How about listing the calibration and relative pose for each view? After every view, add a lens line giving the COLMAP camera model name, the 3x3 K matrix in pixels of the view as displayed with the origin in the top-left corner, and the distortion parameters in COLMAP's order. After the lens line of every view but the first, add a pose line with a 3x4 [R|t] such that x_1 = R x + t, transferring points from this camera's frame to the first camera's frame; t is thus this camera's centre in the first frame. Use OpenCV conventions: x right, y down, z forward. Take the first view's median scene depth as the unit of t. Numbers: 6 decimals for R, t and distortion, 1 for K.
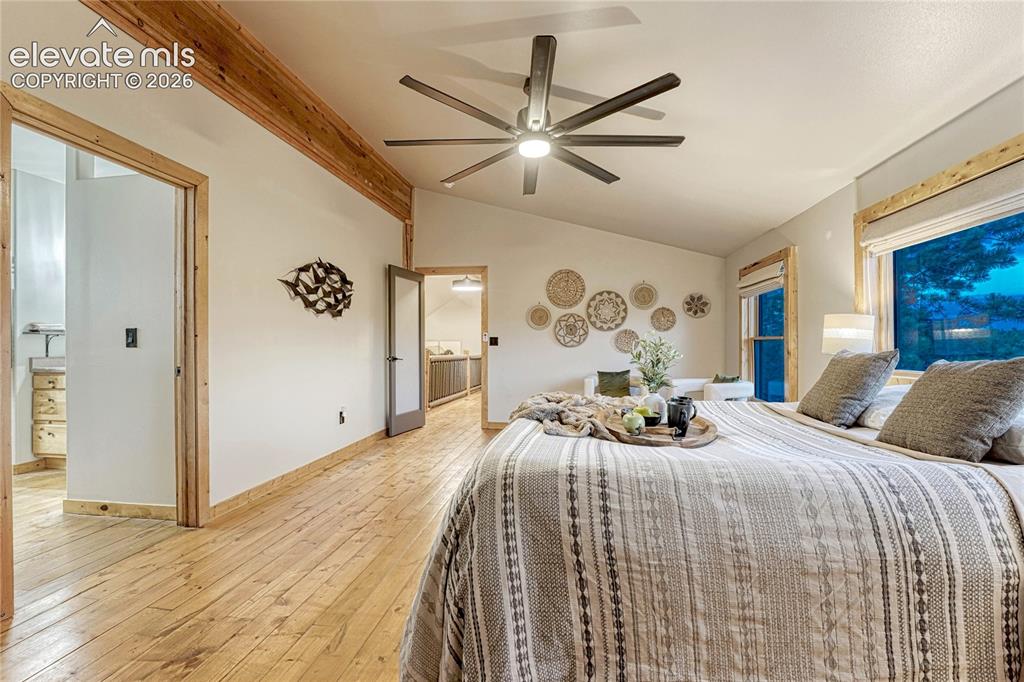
lens RADIAL K [[438.4, 0, 510.2], [0, 438.4, 346.8], [0, 0, 1]] dist [-0.016315, -0.000345]
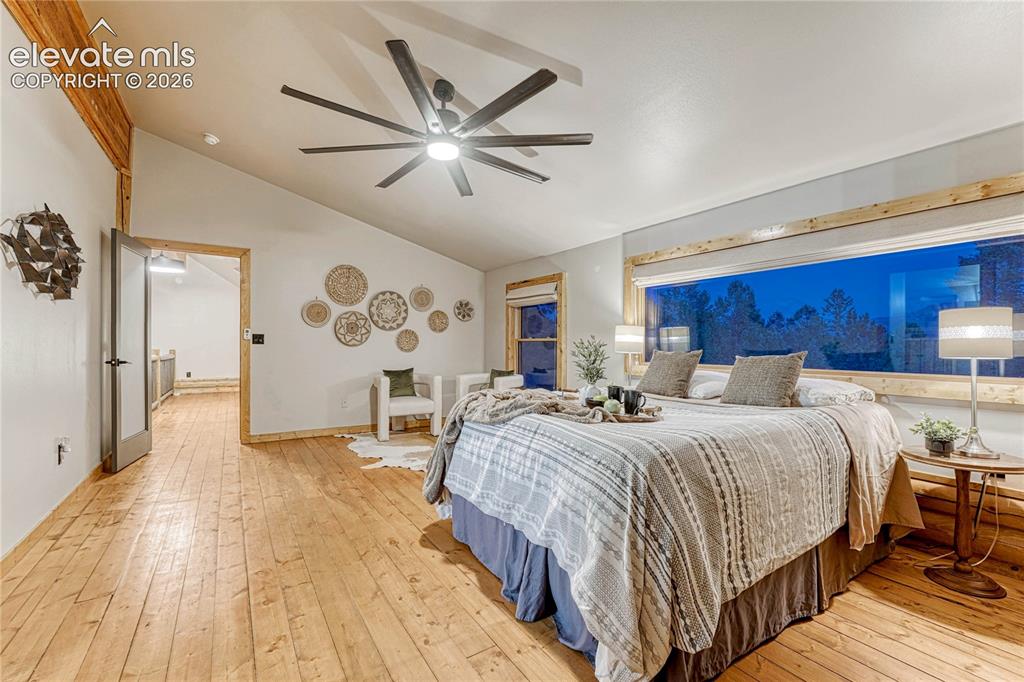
lens RADIAL K [[430.9, 0, 493.2], [0, 430.9, 343.3], [0, 0, 1]] dist [-0.010440, 0.000141]
pose [[0.763415, 0.007551, 0.645865, -0.320035], [-0.004963, 0.999971, -0.005825, -0.002108], [-0.645890, 0.001242, 0.763430, 0.105583]]
